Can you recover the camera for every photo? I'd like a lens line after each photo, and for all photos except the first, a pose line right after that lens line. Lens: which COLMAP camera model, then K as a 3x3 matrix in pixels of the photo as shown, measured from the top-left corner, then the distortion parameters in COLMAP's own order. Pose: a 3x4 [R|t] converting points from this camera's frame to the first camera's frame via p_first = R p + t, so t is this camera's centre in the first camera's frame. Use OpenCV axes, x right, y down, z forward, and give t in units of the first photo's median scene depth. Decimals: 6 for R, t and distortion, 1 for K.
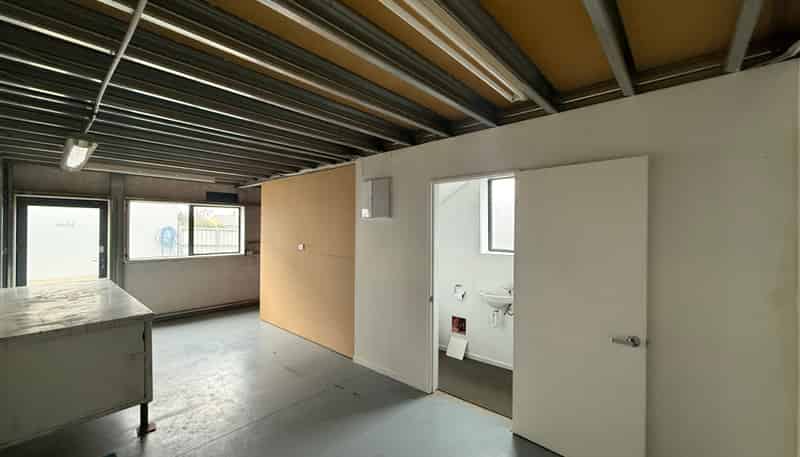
lens RADIAL K [[317.6, 0, 402.8], [0, 317.6, 229.1], [0, 0, 1]] dist [0.000252, 0.000039]
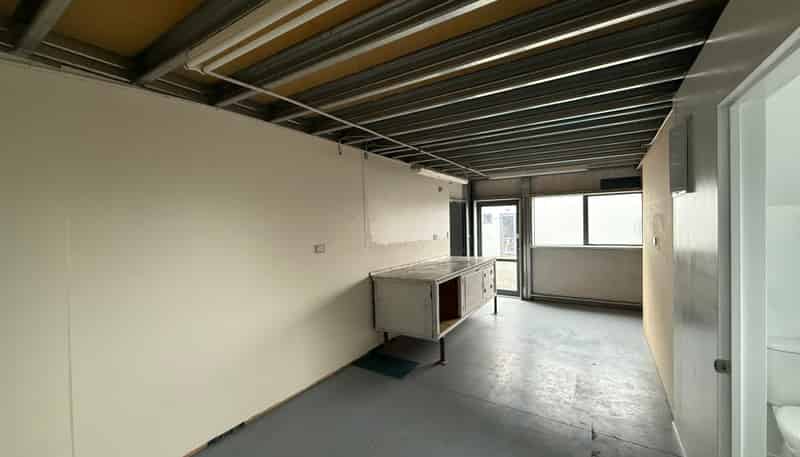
lens RADIAL K [[316.6, 0, 400.6], [0, 316.6, 218.6], [0, 0, 1]] dist [0.001335, 0.000074]
pose [[0.150469, -0.021837, -0.988373, 0.278133], [0.021325, 0.999595, -0.018838, 0.005881], [0.988385, -0.018243, 0.150874, 0.299831]]
